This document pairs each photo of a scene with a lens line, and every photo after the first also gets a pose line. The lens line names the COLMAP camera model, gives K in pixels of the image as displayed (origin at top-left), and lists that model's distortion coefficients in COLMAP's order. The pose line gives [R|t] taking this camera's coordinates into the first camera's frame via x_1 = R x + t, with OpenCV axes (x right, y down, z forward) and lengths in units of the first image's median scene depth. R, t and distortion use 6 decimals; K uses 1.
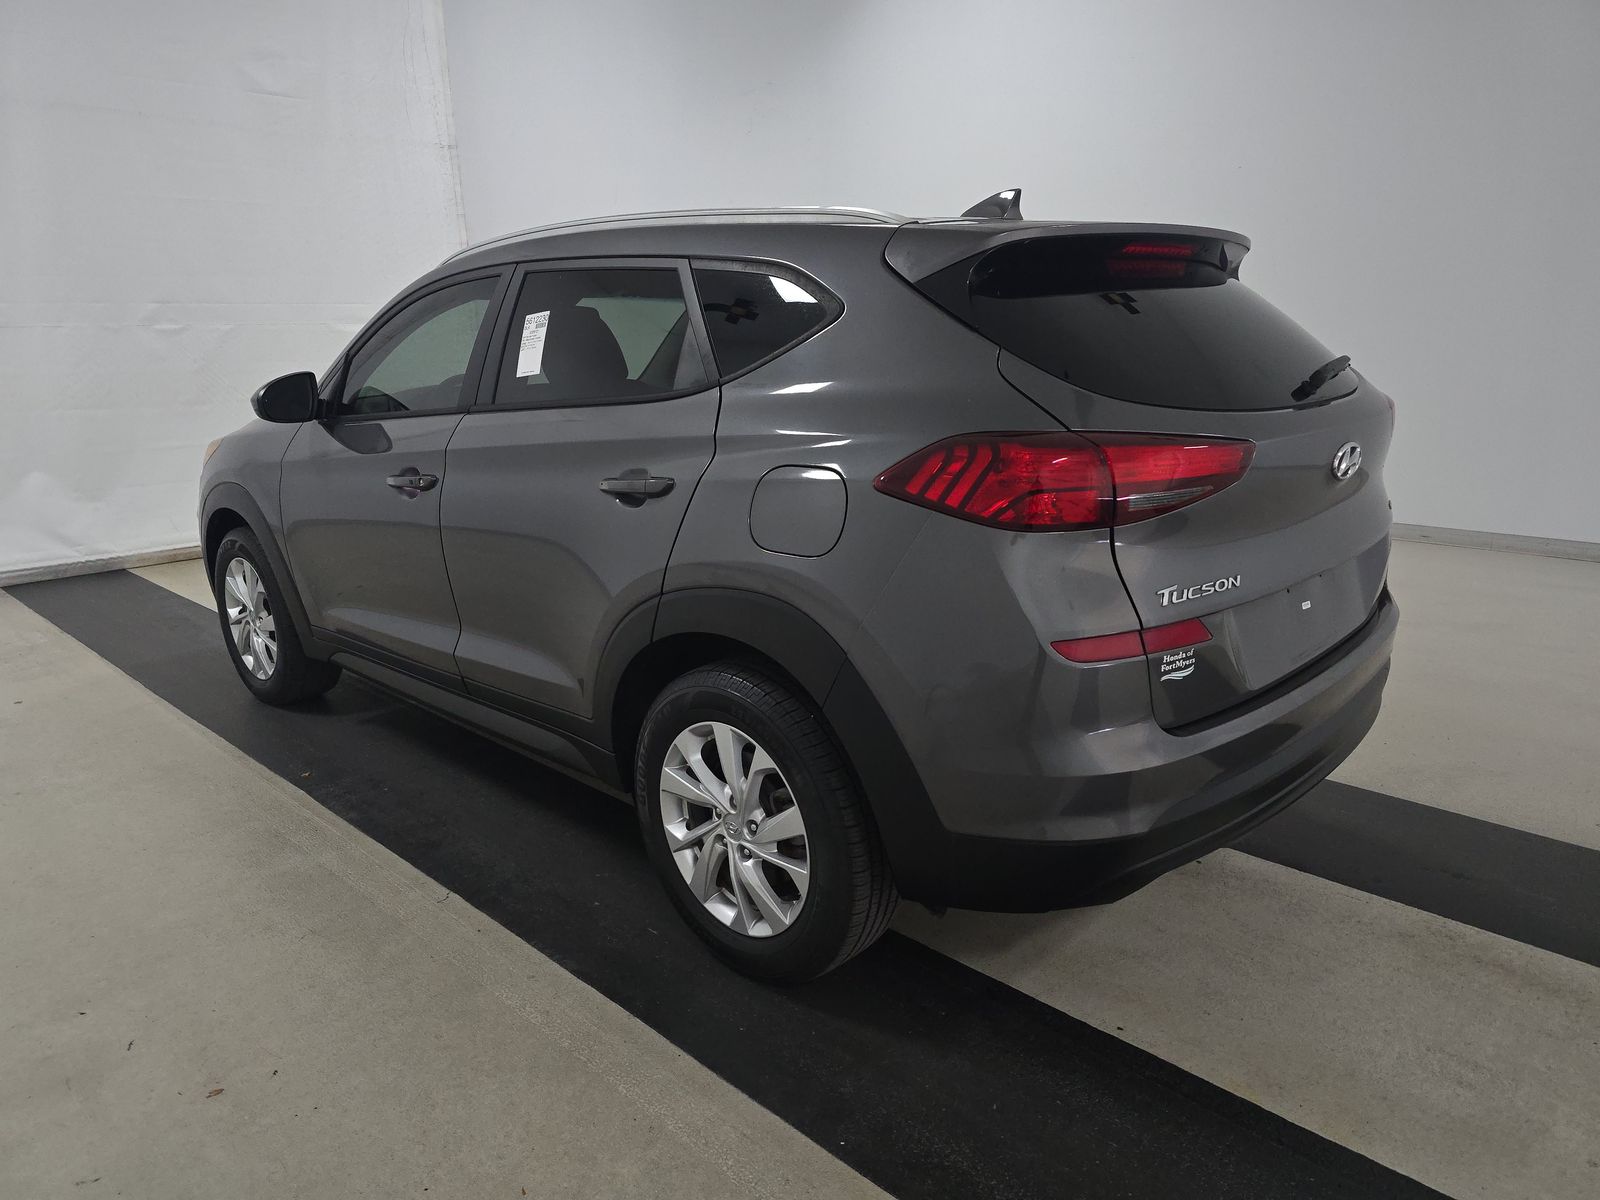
lens RADIAL K [[1070.6, 0, 800.0], [0, 1070.6, 600.0], [0, 0, 1]] dist [0.043944, -0.000181]
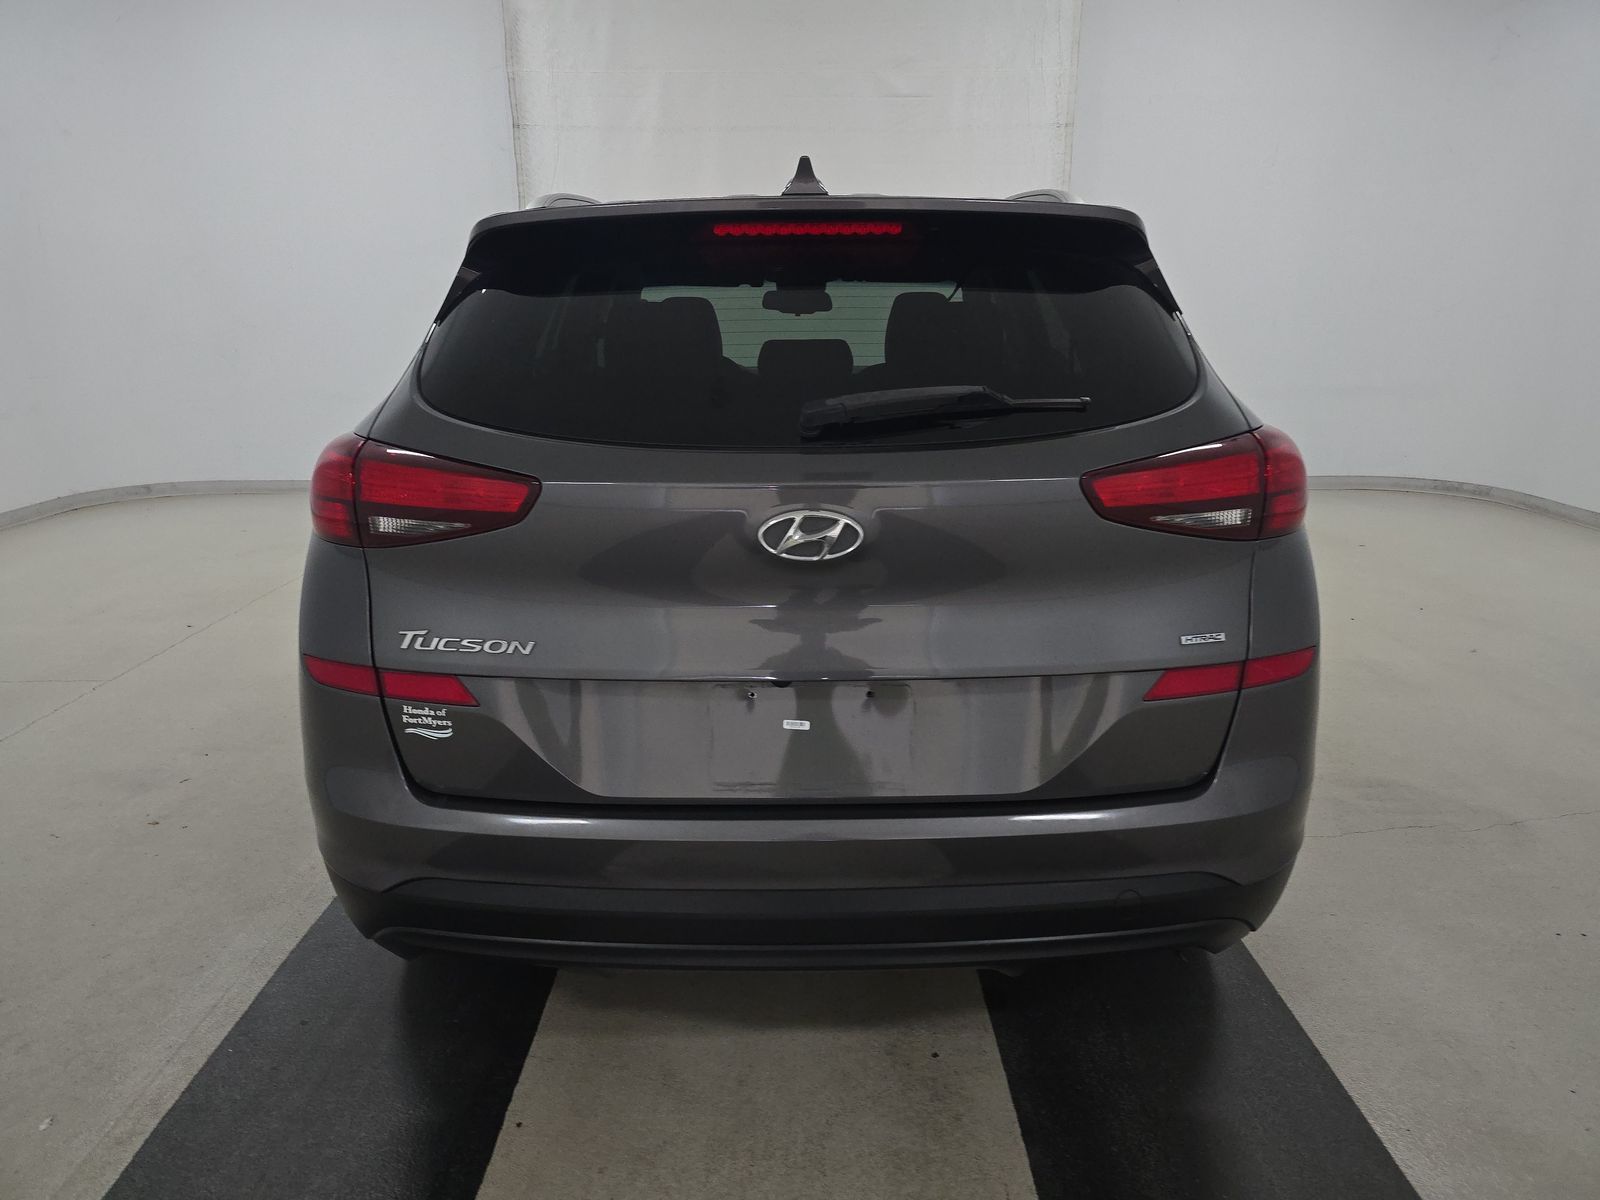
lens RADIAL K [[1083.5, 0, 800.0], [0, 1083.5, 600.0], [0, 0, 1]] dist [0.024410, -0.000106]
pose [[0.704130, 0.204161, -0.680088, 1.104268], [-0.190694, 0.976959, 0.095845, -0.171463], [0.683986, 0.062201, 0.726838, 0.544808]]
